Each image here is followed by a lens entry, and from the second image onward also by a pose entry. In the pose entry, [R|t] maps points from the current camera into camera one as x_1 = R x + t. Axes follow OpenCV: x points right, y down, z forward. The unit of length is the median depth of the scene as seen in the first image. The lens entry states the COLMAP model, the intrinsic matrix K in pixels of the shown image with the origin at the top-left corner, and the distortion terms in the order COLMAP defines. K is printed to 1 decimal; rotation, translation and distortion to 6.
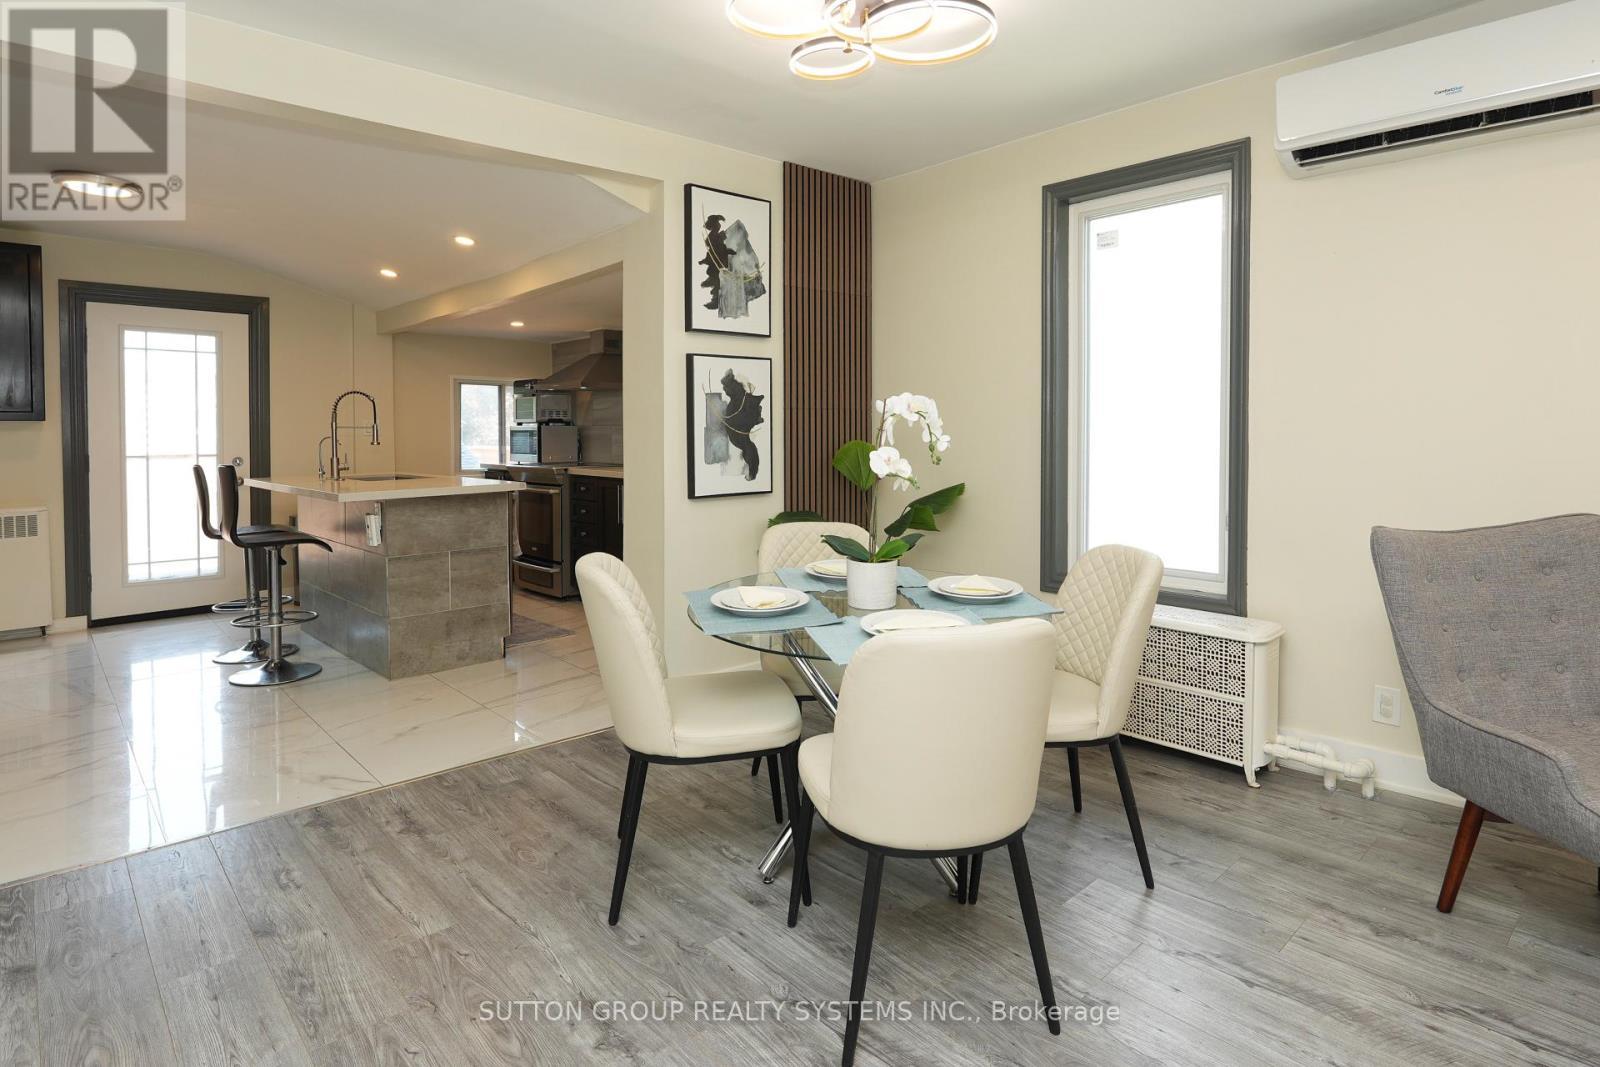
lens RADIAL K [[840.9, 0, 802.5], [0, 840.9, 443.8], [0, 0, 1]] dist [0.003089, 0.001733]
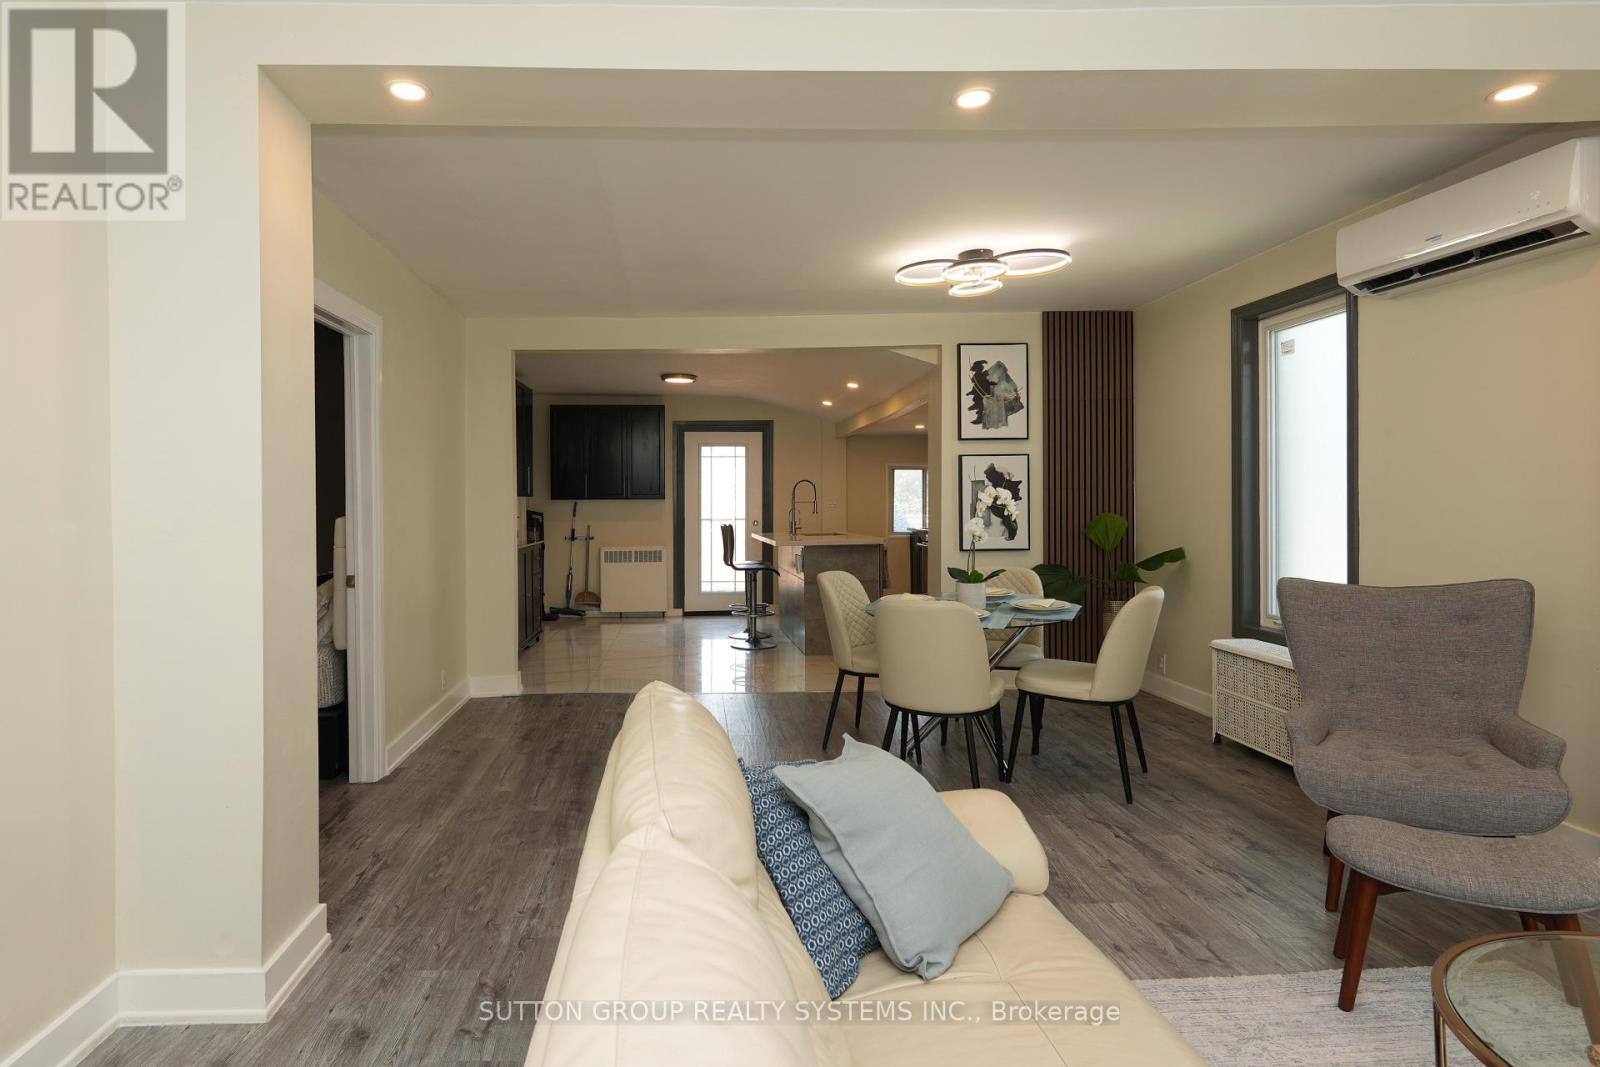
lens RADIAL K [[918.1, 0, 801.9], [0, 918.1, 481.3], [0, 0, 1]] dist [0.001732, 0.001254]
pose [[0.800314, -0.014022, -0.599416, 0.589880], [-0.006365, 0.999471, -0.031880, -0.004988], [0.599547, 0.029329, 0.799802, -0.461187]]
